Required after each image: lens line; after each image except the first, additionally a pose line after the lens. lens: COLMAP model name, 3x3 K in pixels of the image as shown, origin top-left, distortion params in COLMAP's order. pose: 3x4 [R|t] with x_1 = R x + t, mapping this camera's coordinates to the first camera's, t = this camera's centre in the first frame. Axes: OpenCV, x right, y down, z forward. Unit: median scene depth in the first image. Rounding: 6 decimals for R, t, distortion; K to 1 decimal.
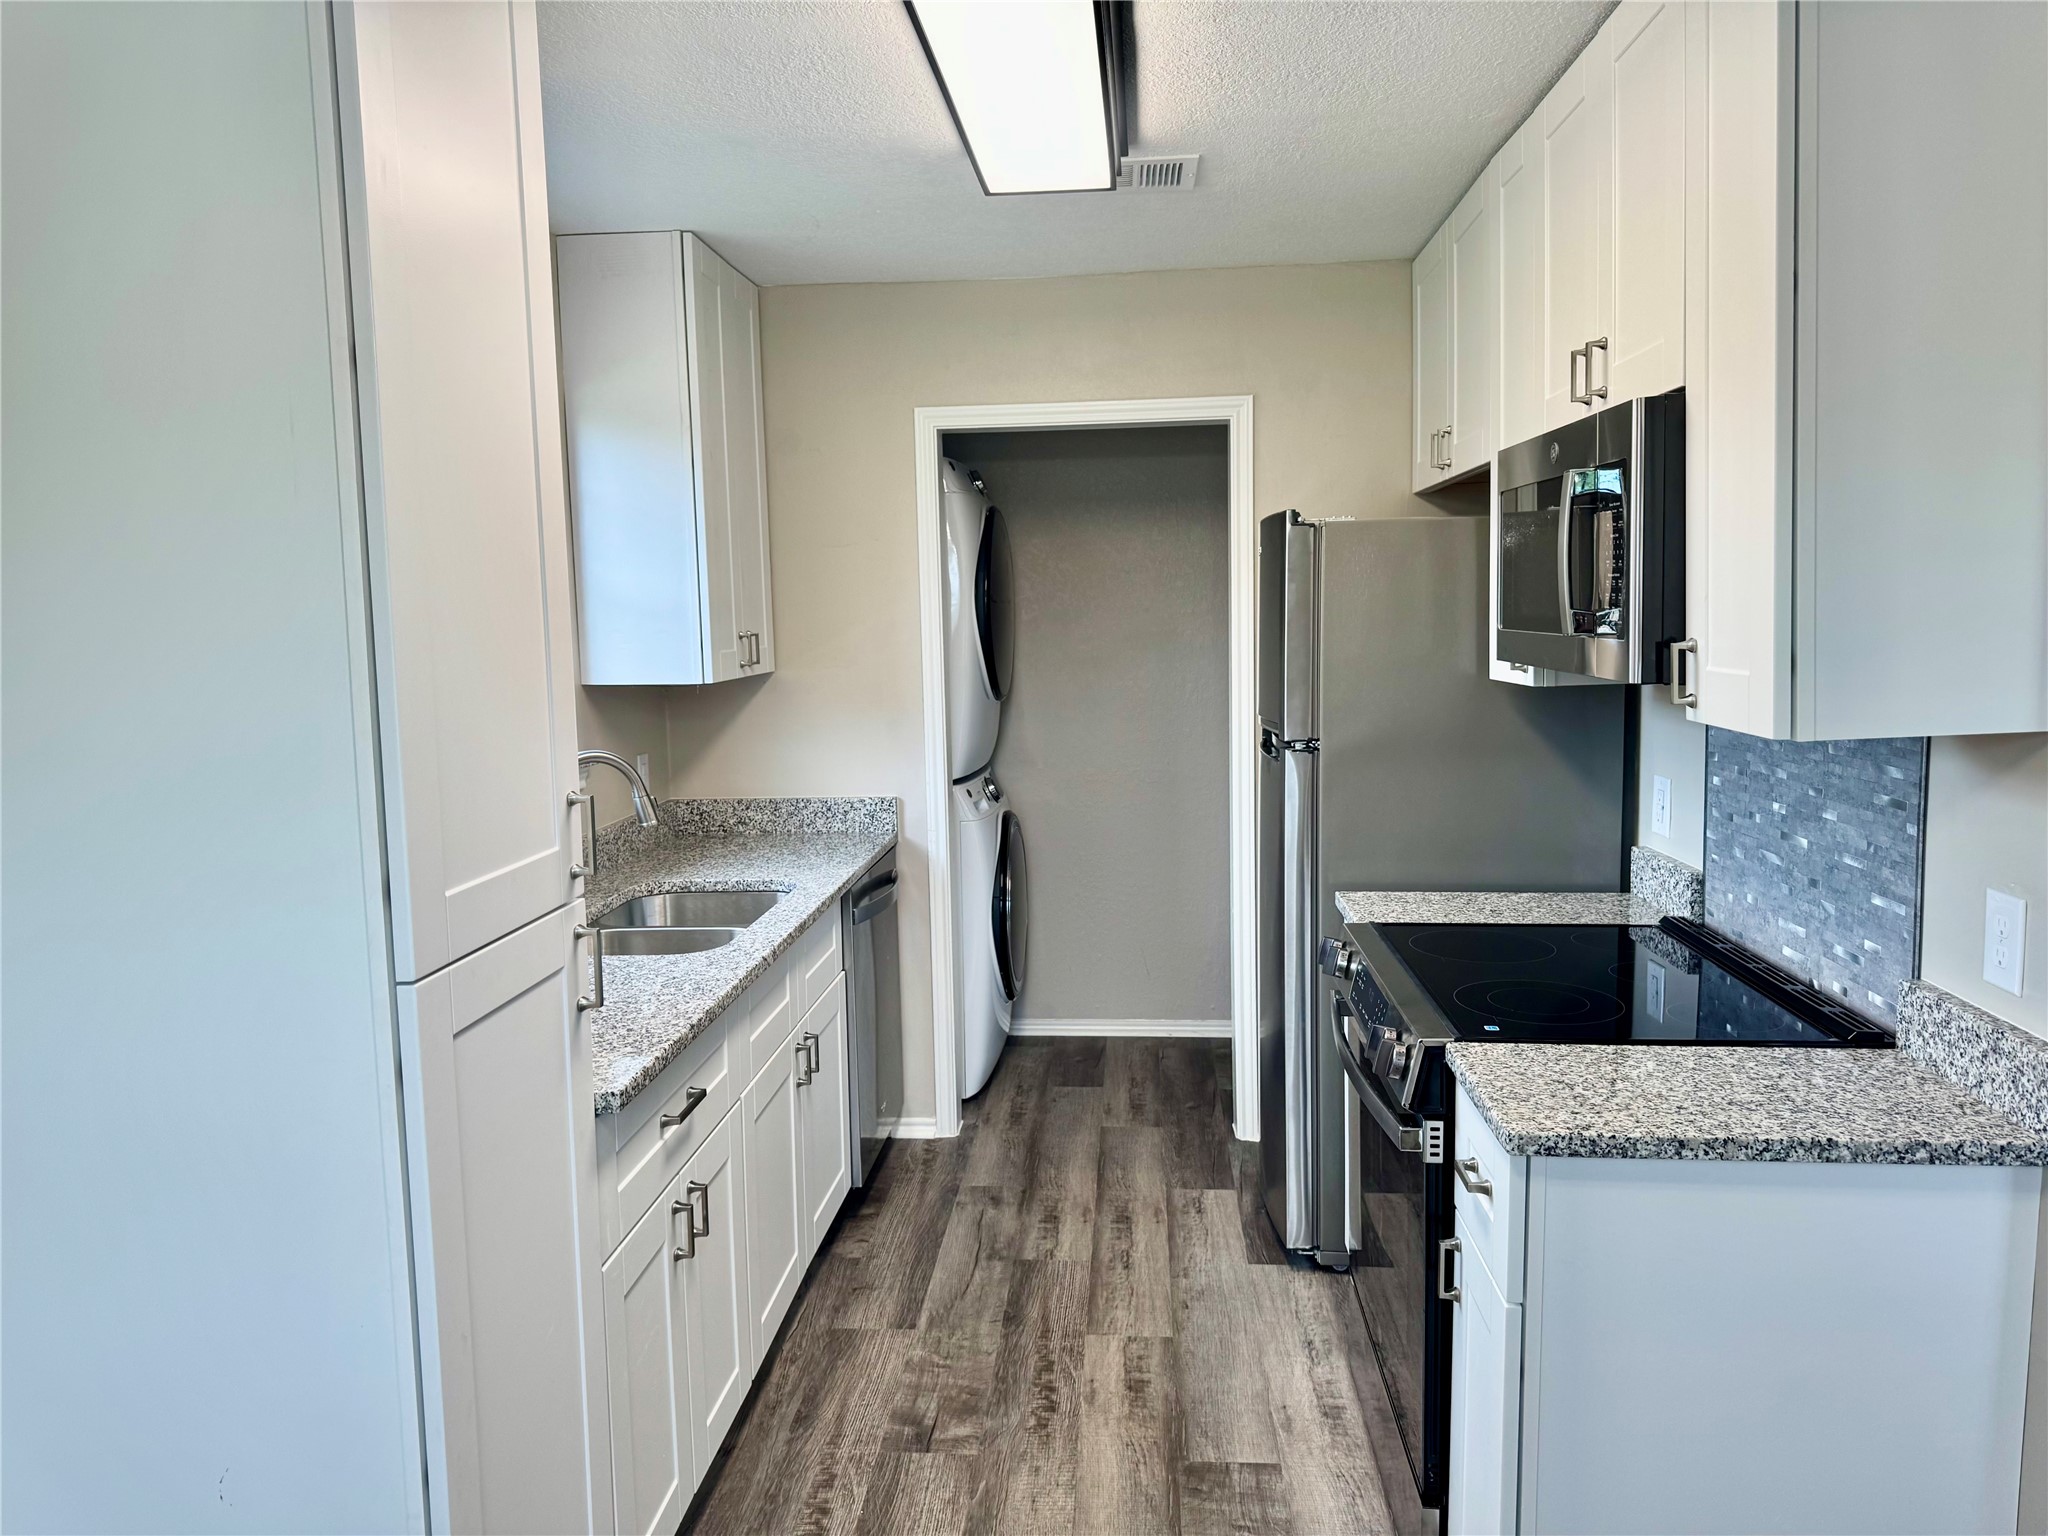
lens RADIAL K [[1467.5, 0, 1018.7], [0, 1467.5, 742.1], [0, 0, 1]] dist [0.117034, -0.125616]
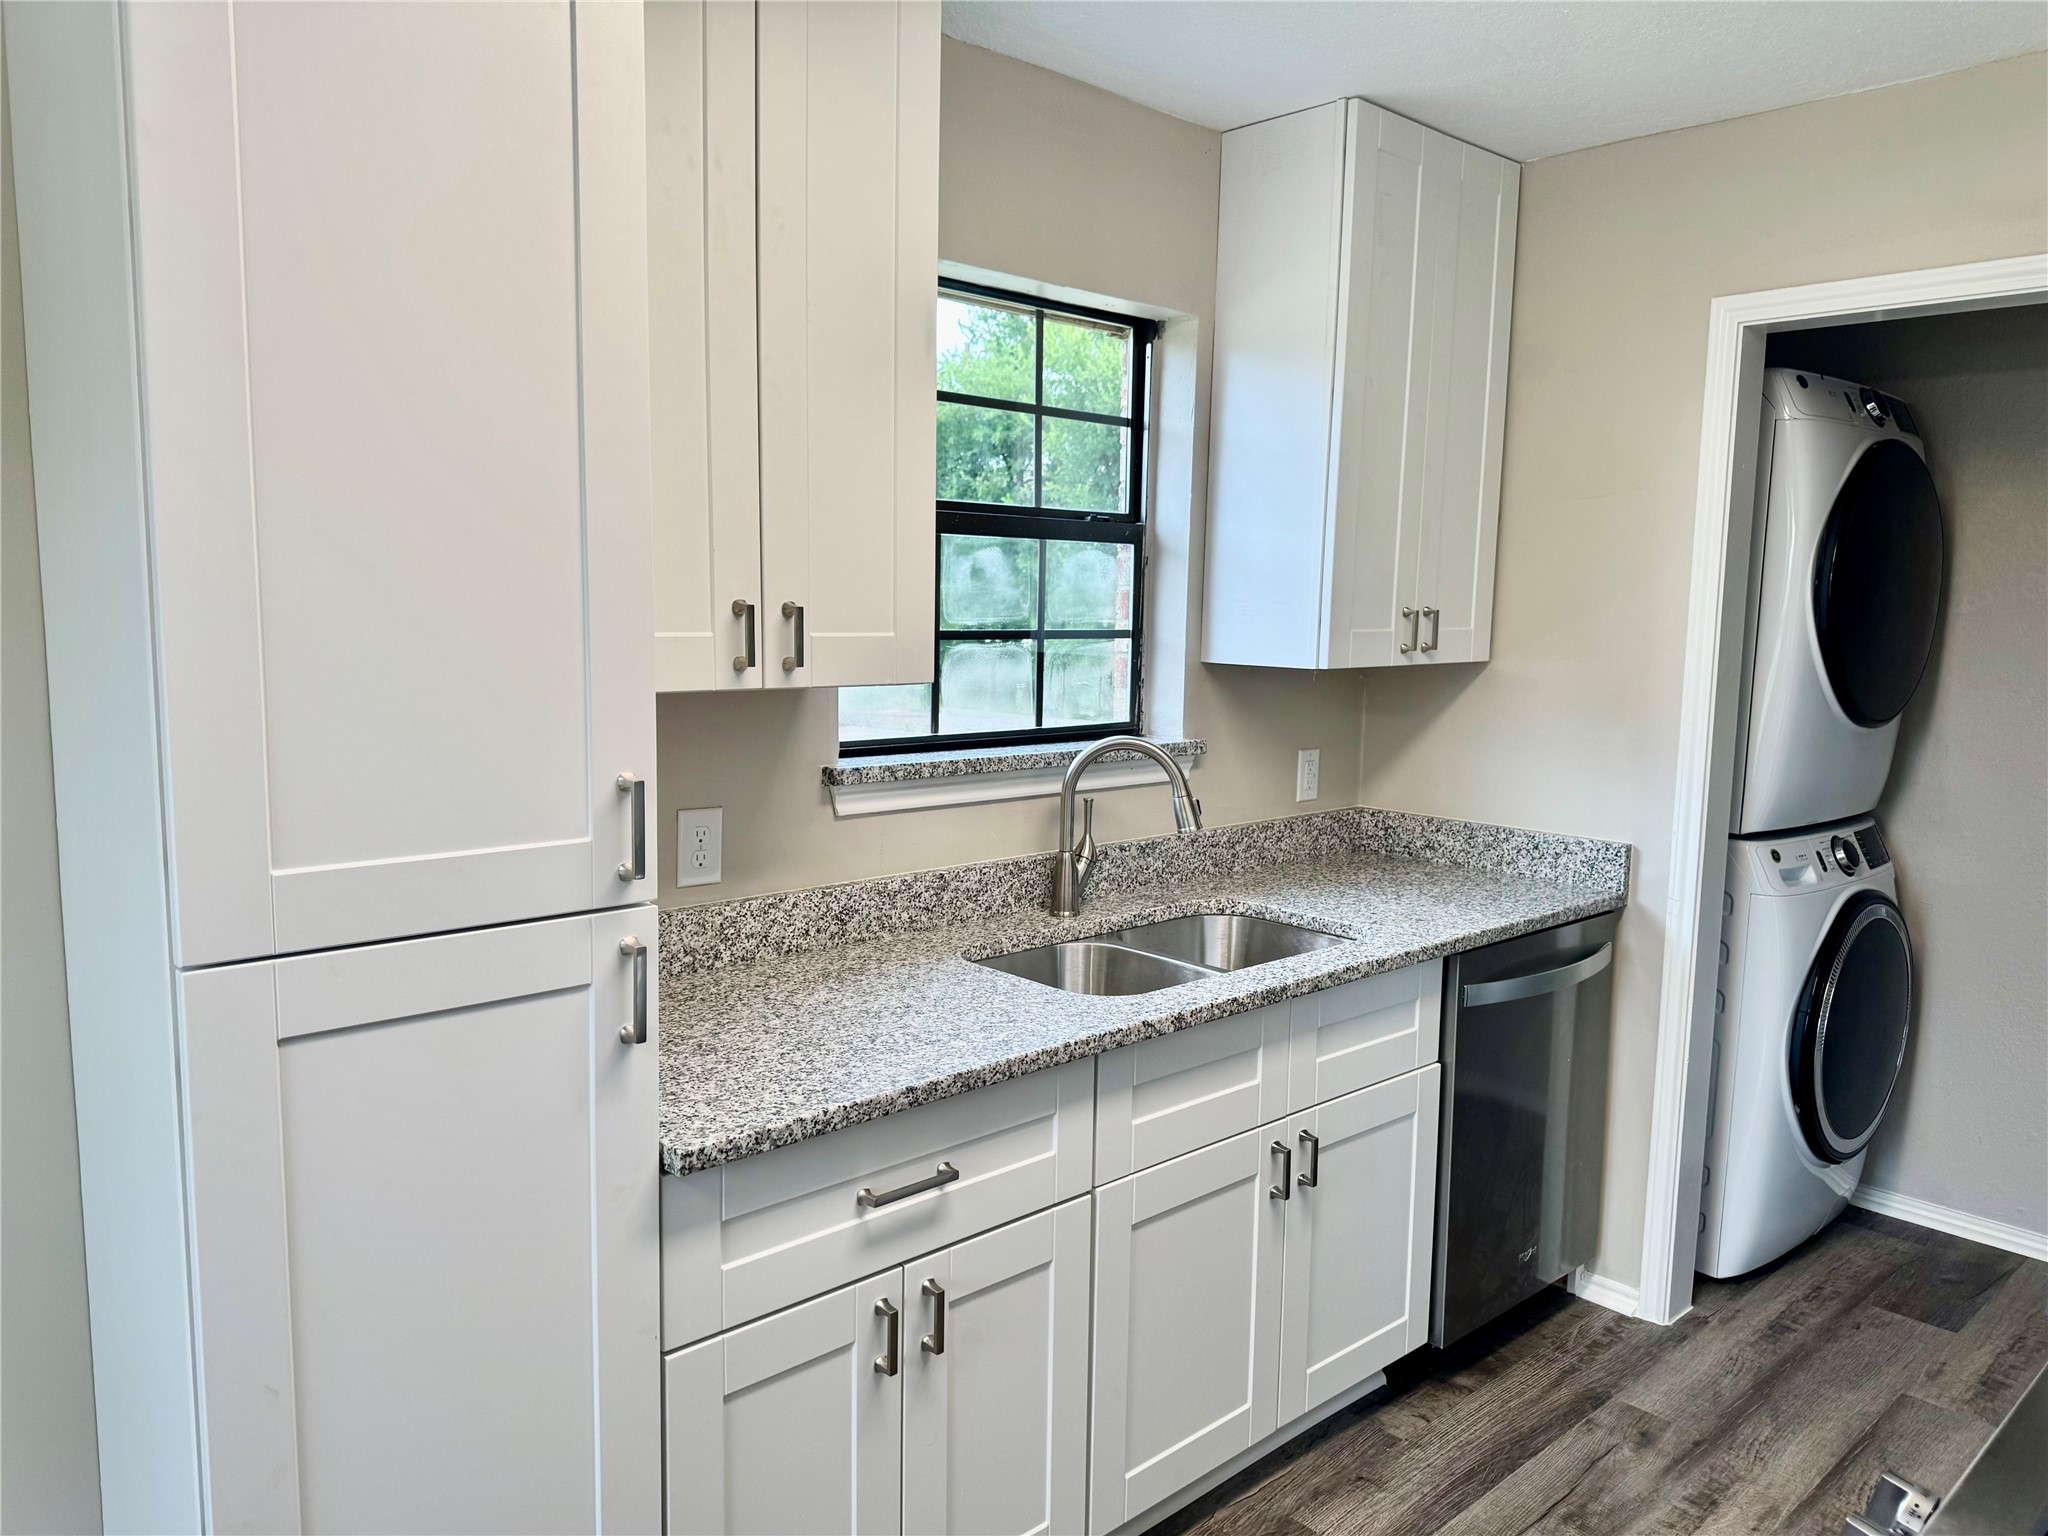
lens RADIAL K [[1484.9, 0, 1024.0], [0, 1484.9, 768.0], [0, 0, 1]] dist [0.032607, -0.026285]
pose [[0.737154, 0.117191, -0.665485, 0.202506], [-0.098342, 0.992966, 0.065928, -0.021708], [0.668530, 0.016846, 0.743494, 0.279472]]
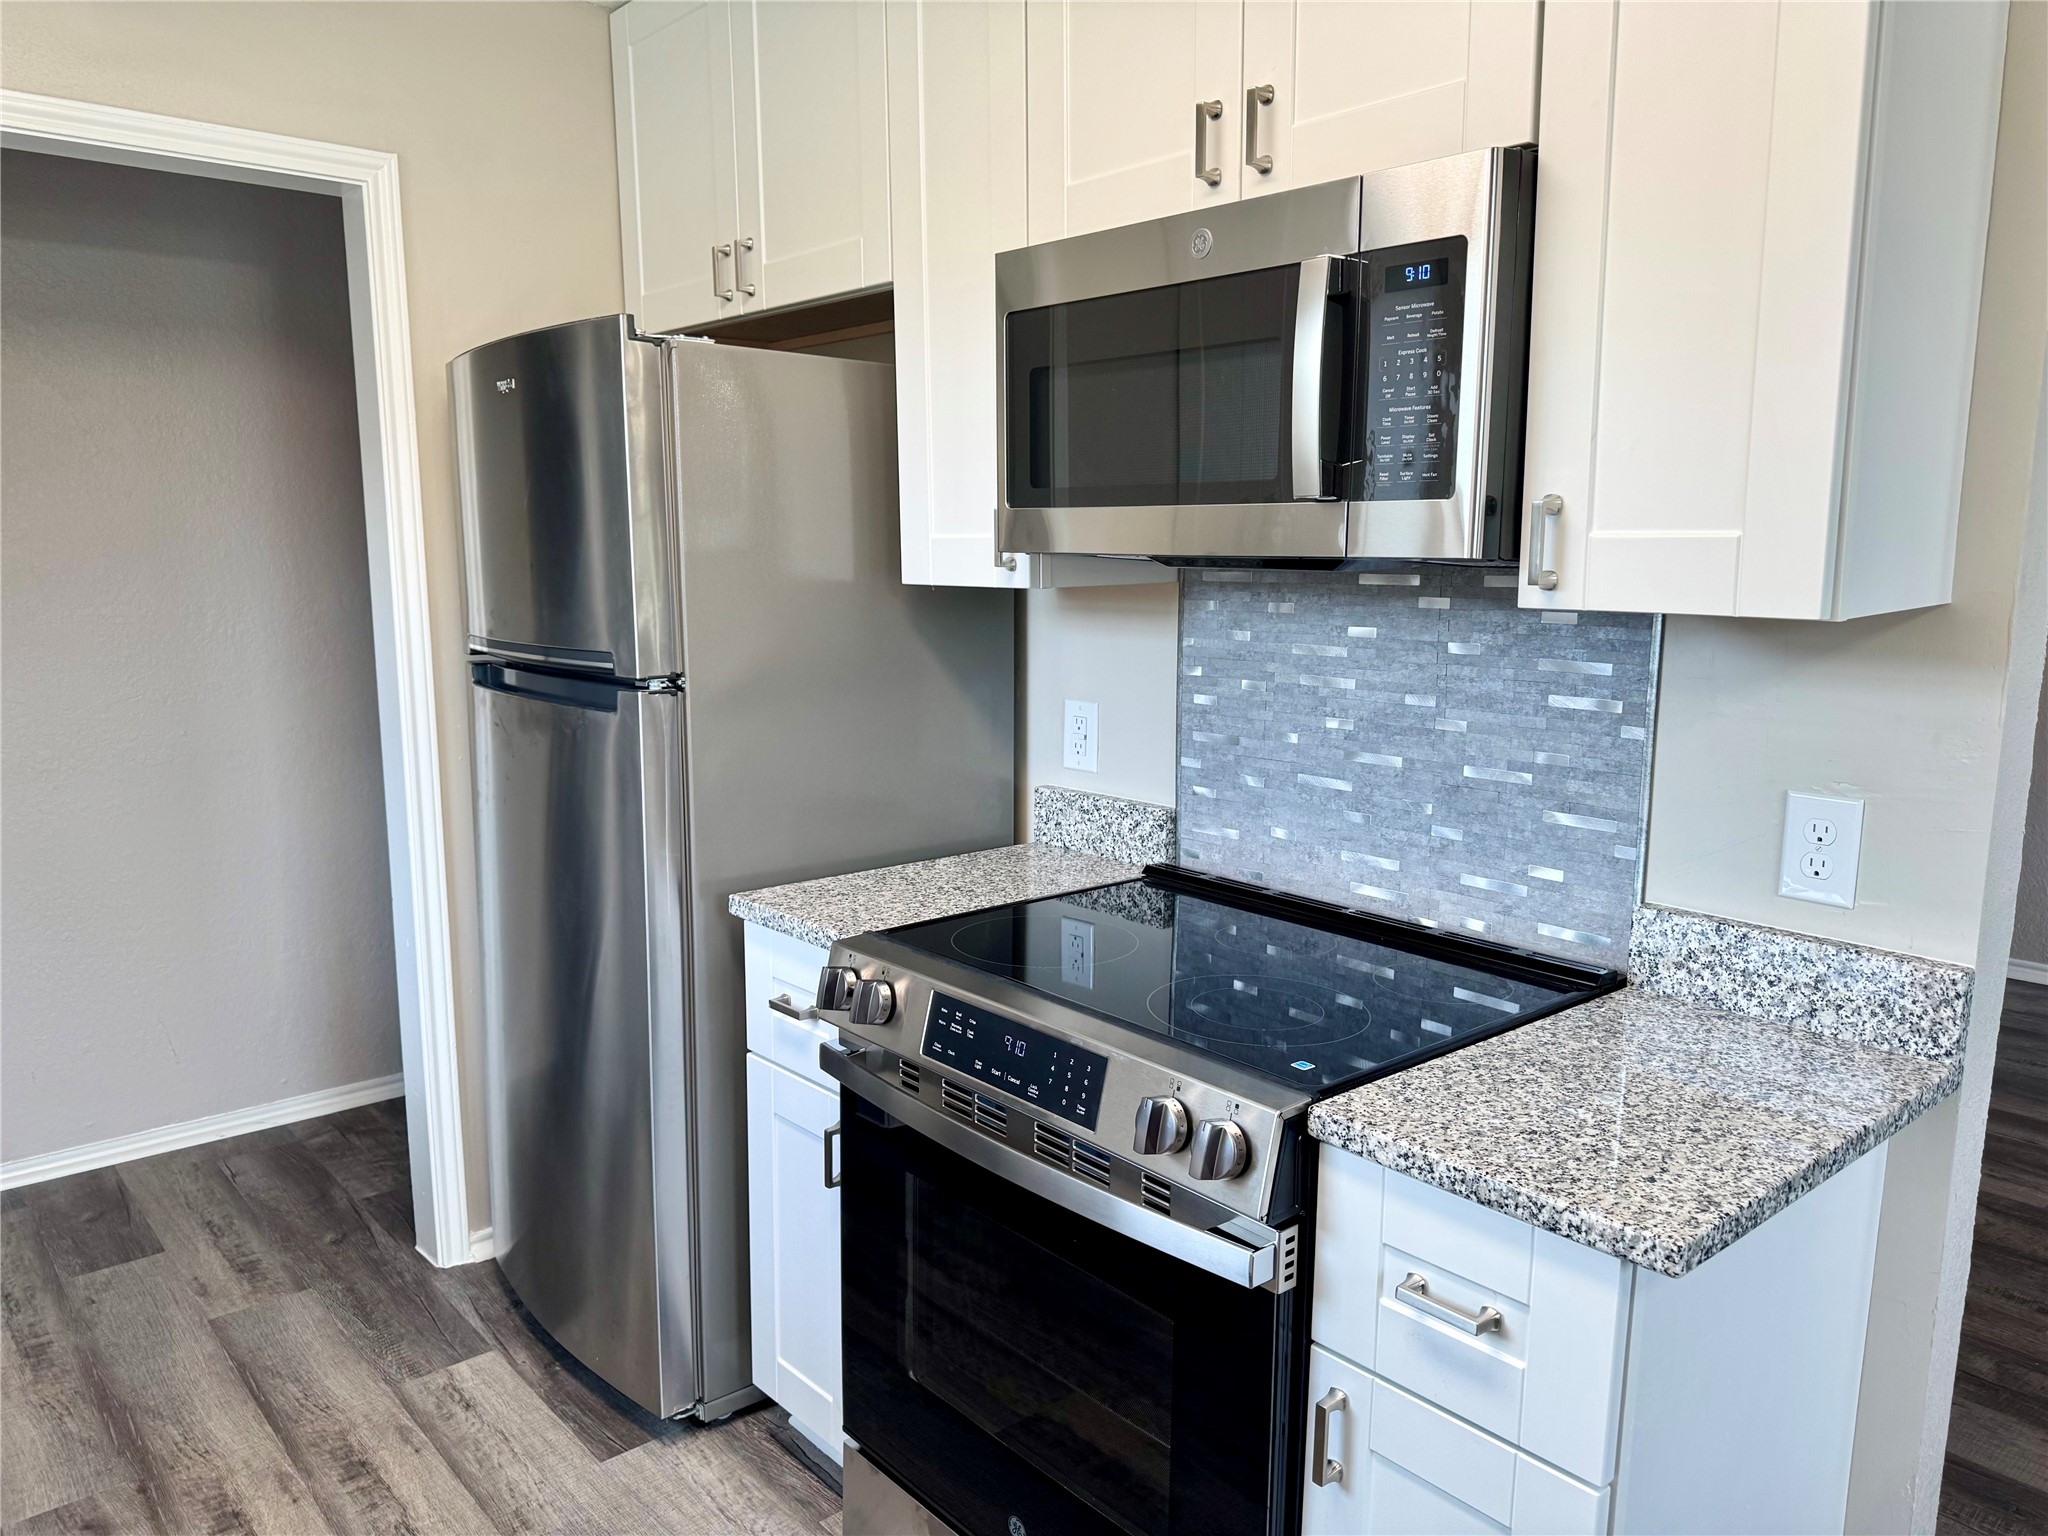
lens RADIAL K [[1484.9, 0, 1024.0], [0, 1484.9, 768.0], [0, 0, 1]] dist [0.032607, -0.026285]
pose [[0.703020, -0.089085, 0.705568, -0.145067], [0.050369, 0.995869, 0.075552, -0.002314], [-0.709384, -0.017576, 0.704603, 0.360111]]
